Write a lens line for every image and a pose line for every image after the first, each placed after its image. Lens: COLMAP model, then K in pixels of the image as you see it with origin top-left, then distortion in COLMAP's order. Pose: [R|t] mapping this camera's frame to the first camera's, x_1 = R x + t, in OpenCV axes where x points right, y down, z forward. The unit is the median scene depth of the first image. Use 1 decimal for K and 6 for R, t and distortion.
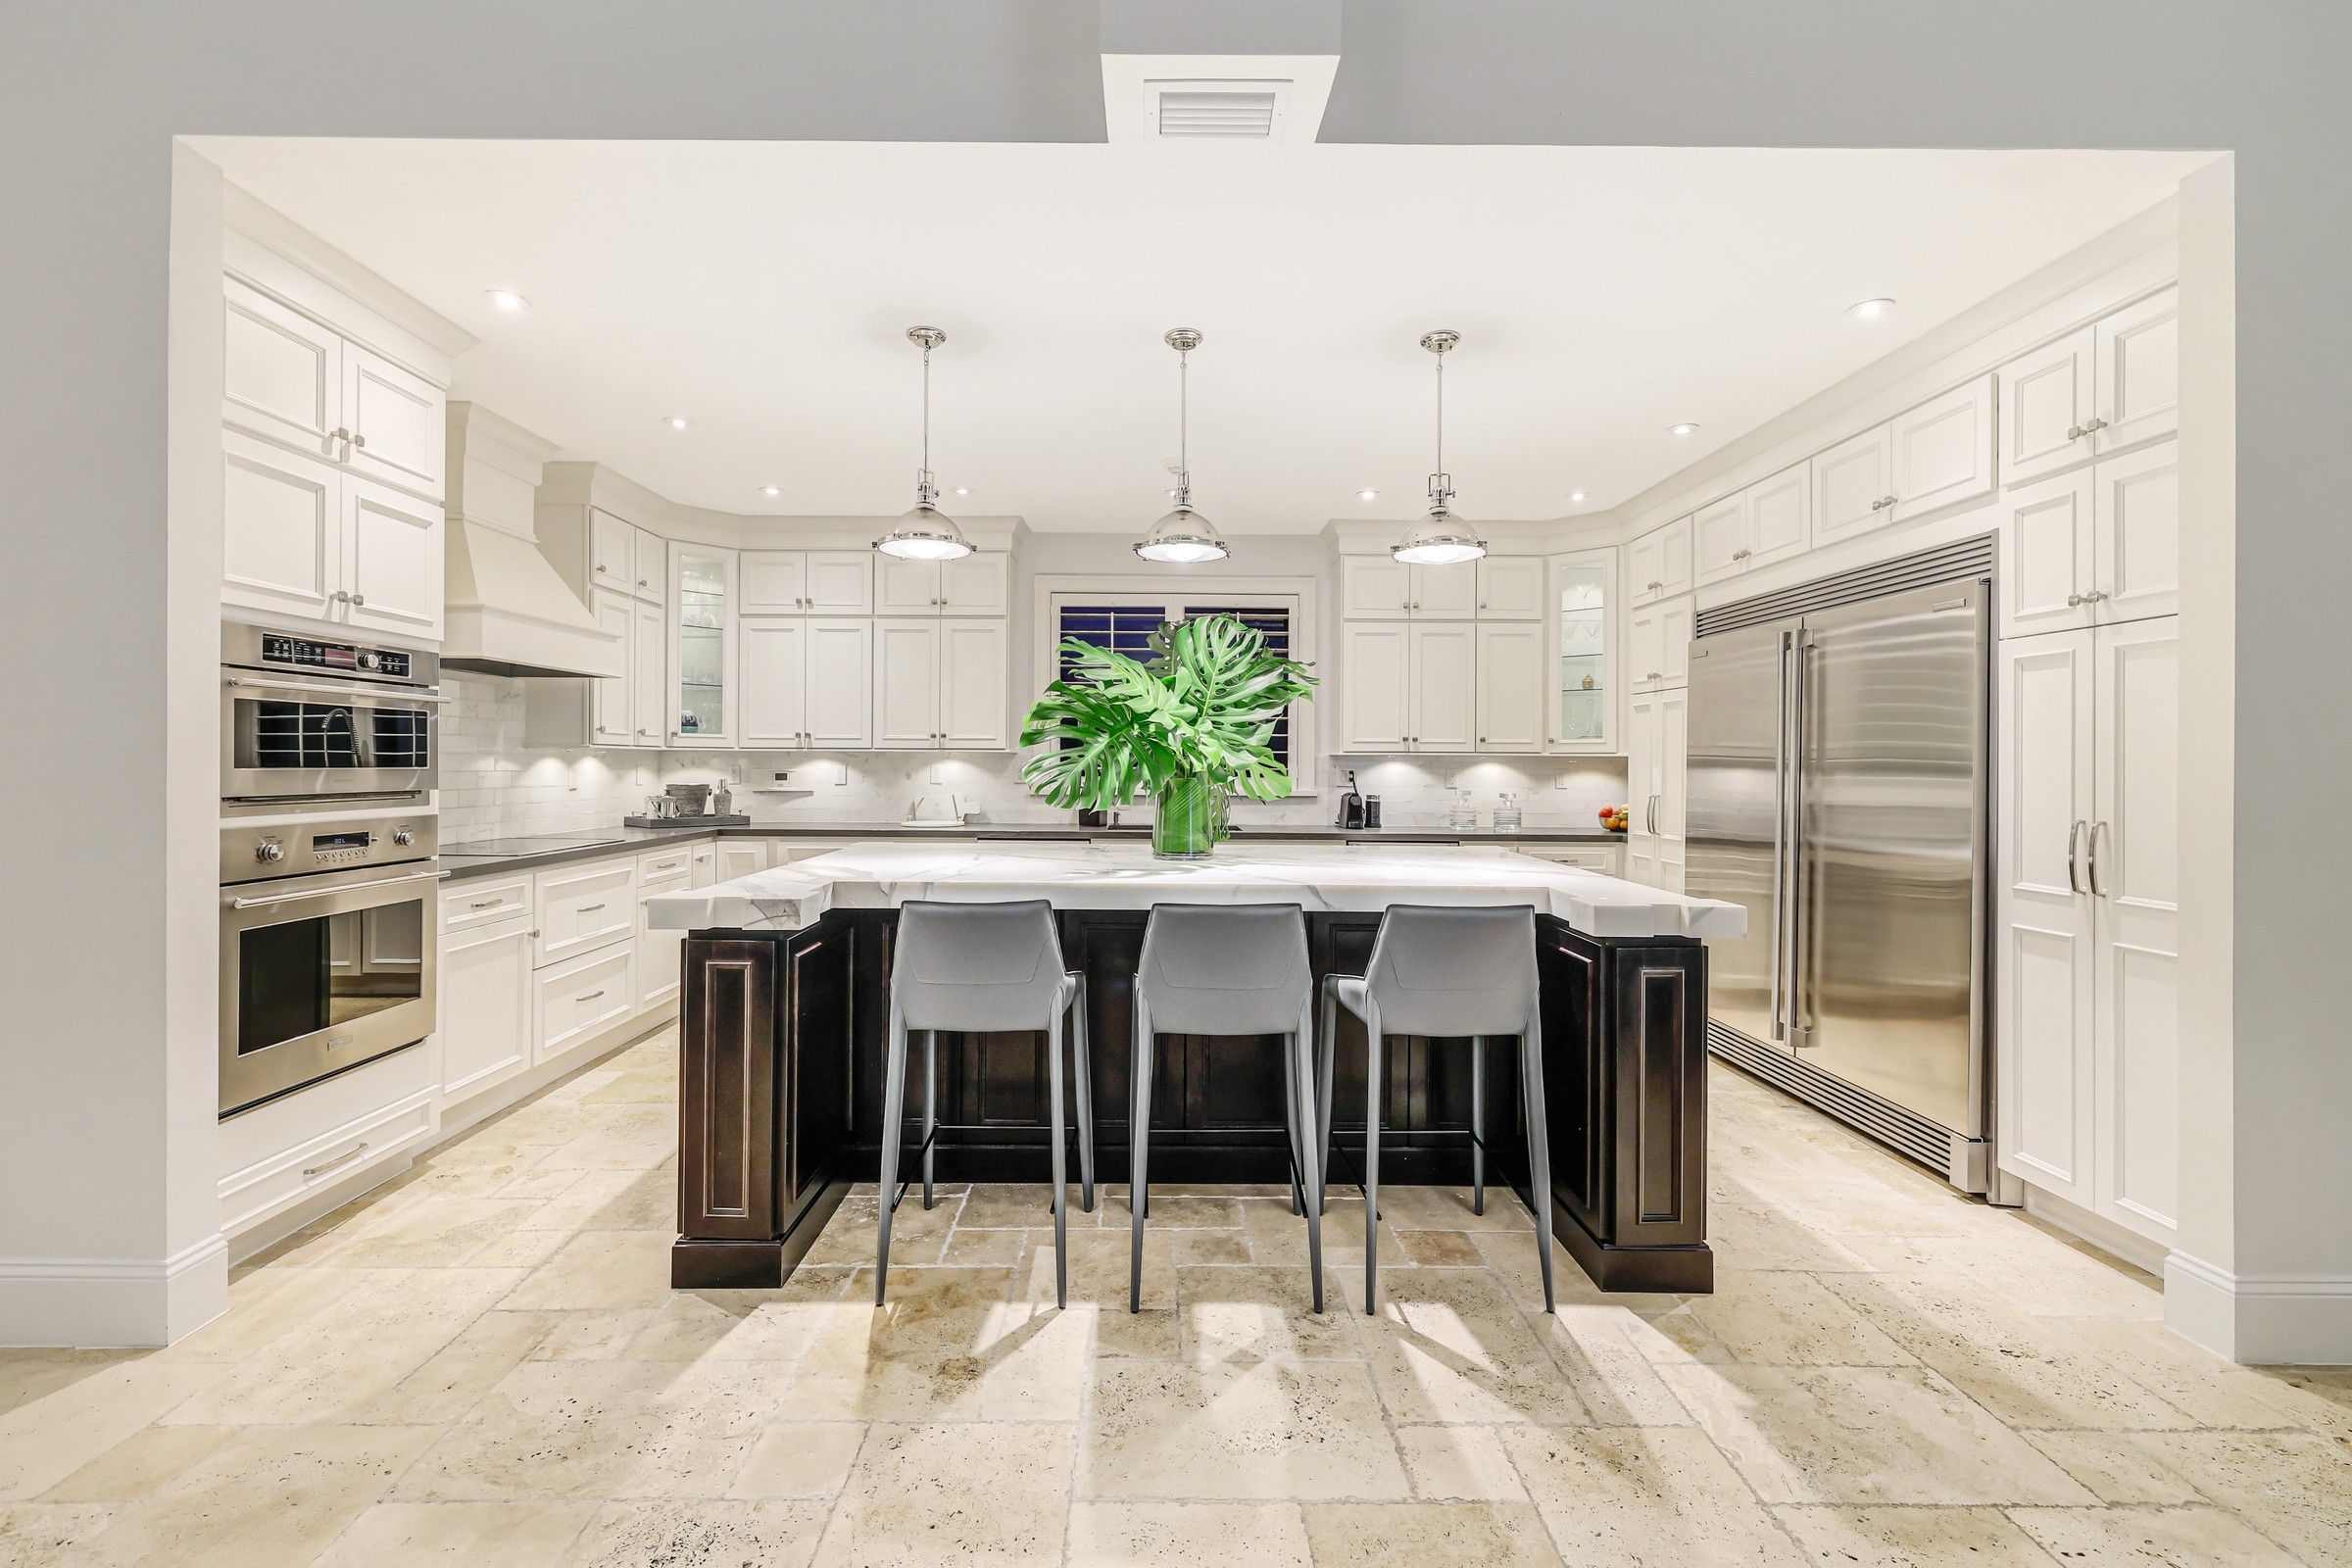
lens RADIAL K [[981.2, 0, 1167.1], [0, 981.2, 770.8], [0, 0, 1]] dist [-0.000925, -0.000011]
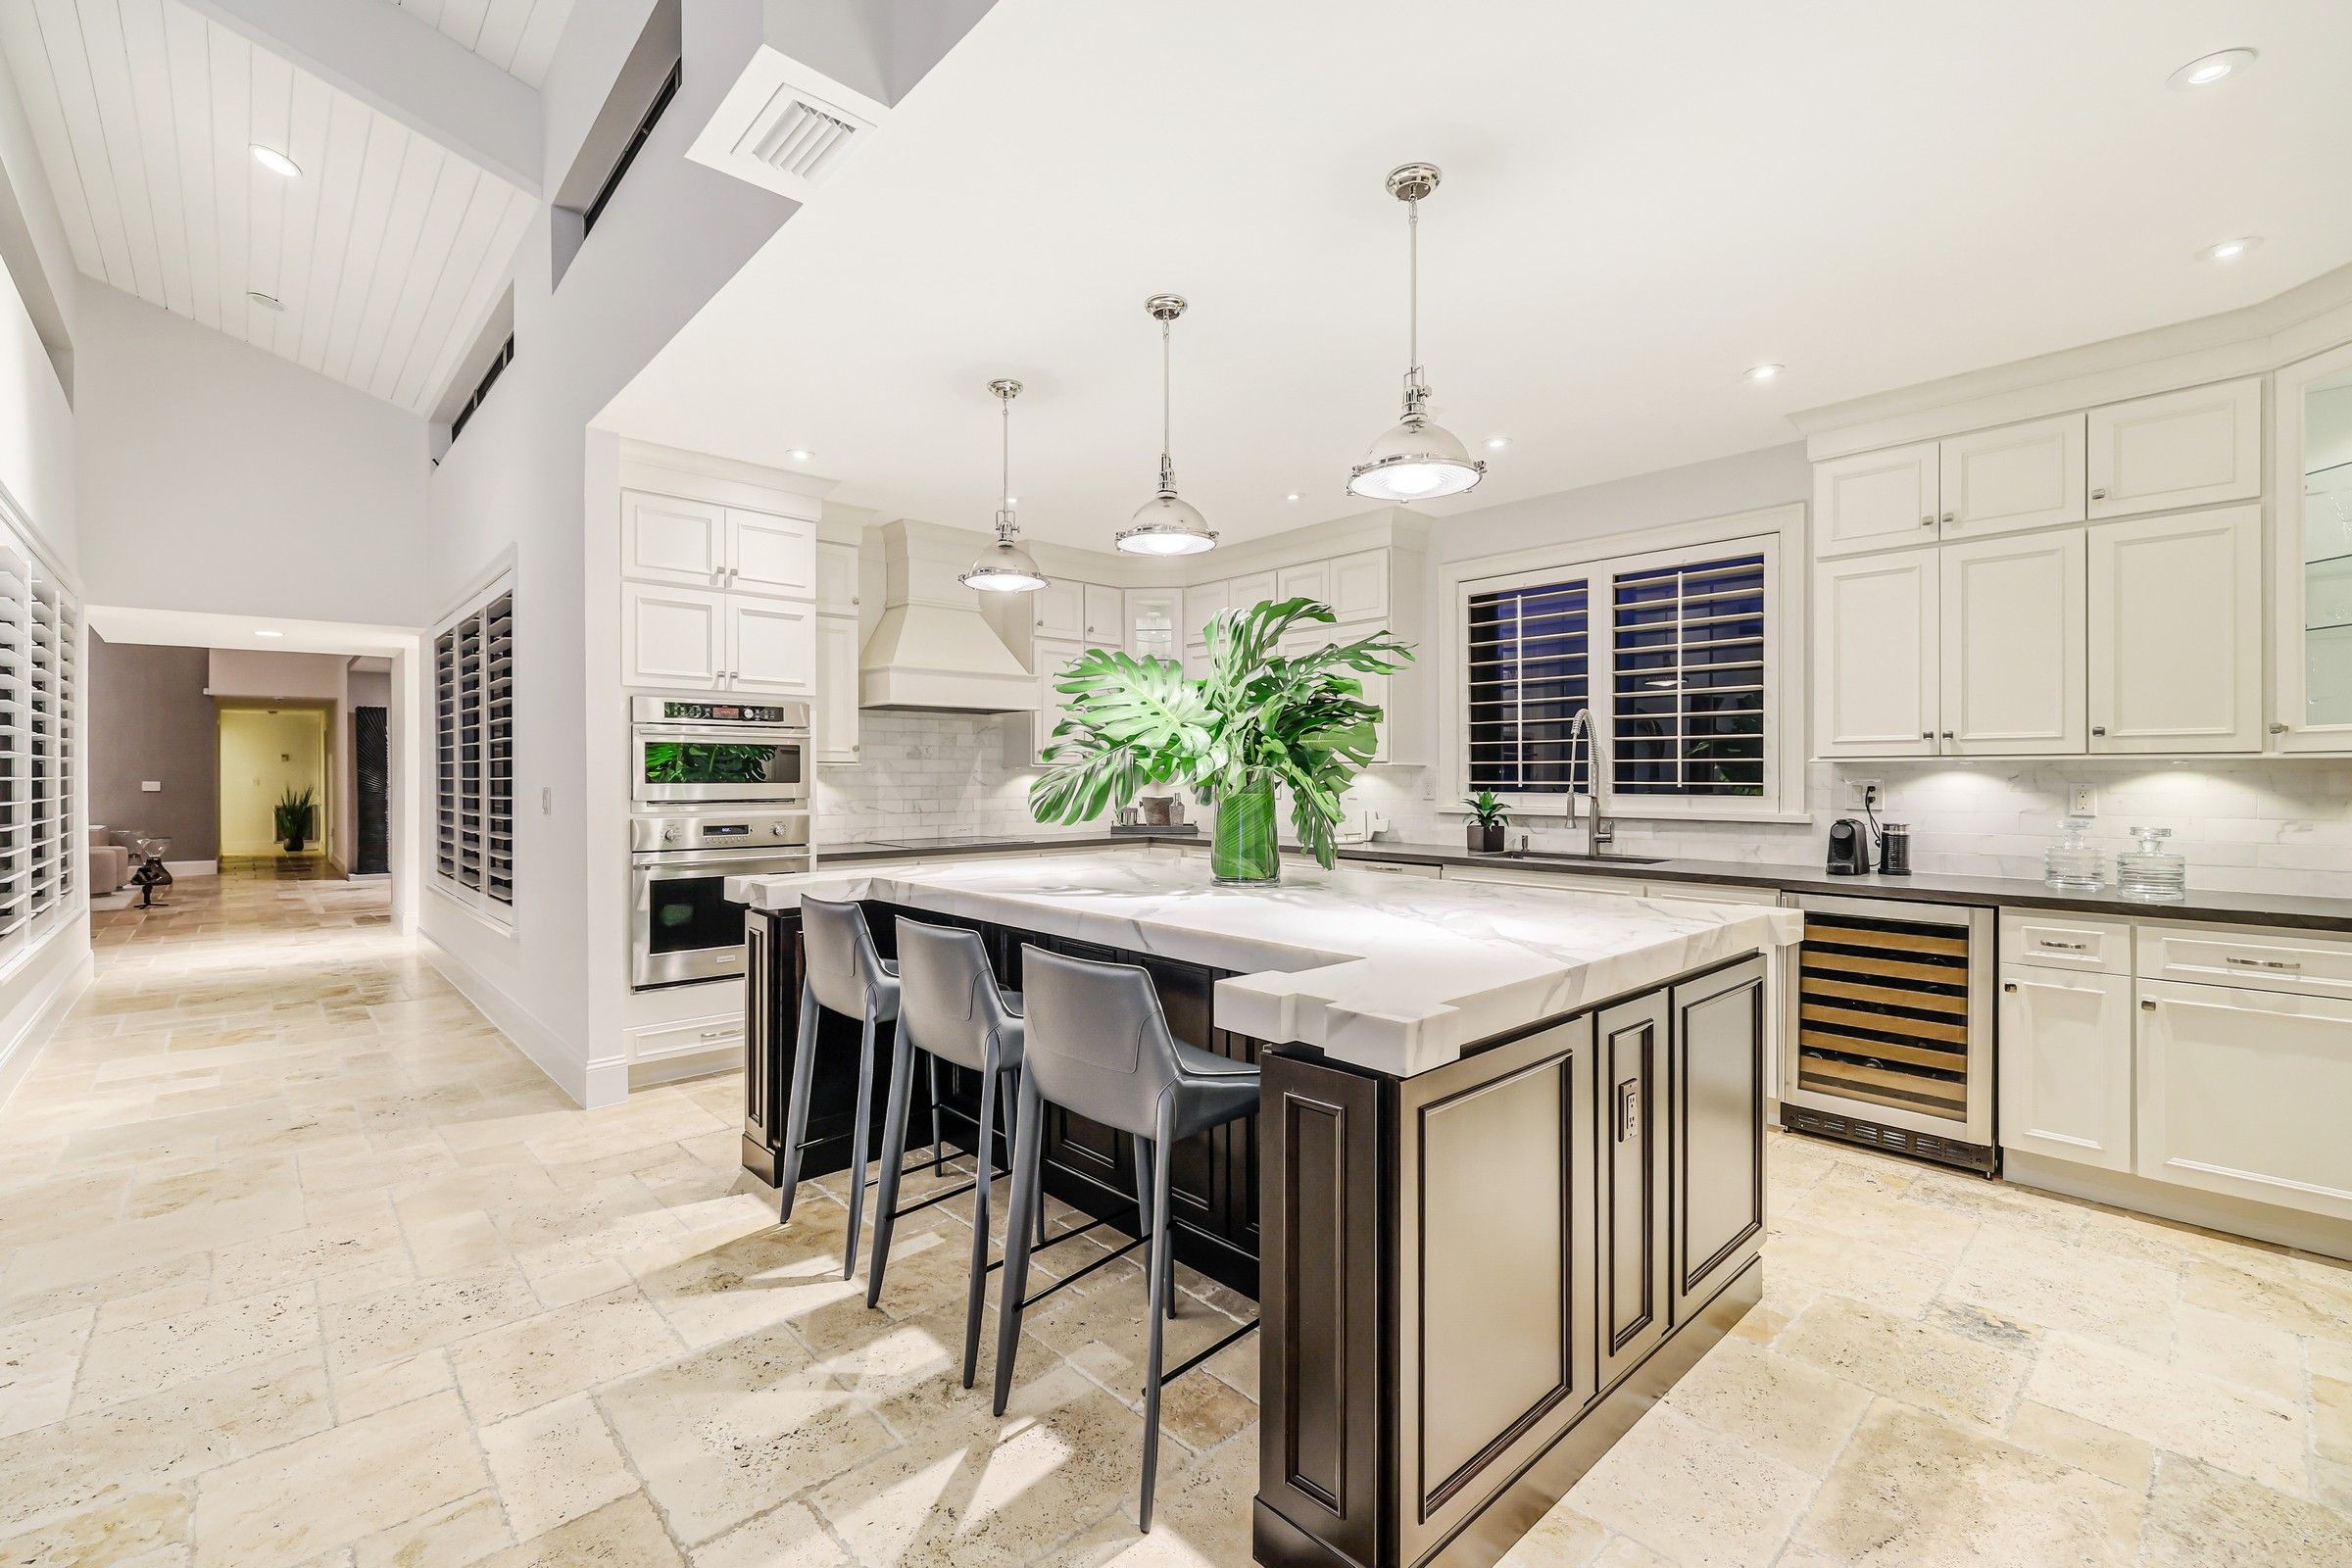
lens RADIAL K [[1018.7, 0, 1176.0], [0, 1018.7, 784.0], [0, 0, 1]] dist [-0.001060, 0.000512]
pose [[0.667915, -0.000332, -0.744238, 0.828165], [-0.000844, 0.999999, -0.001204, -0.000471], [0.744237, 0.001433, 0.667914, 0.437884]]
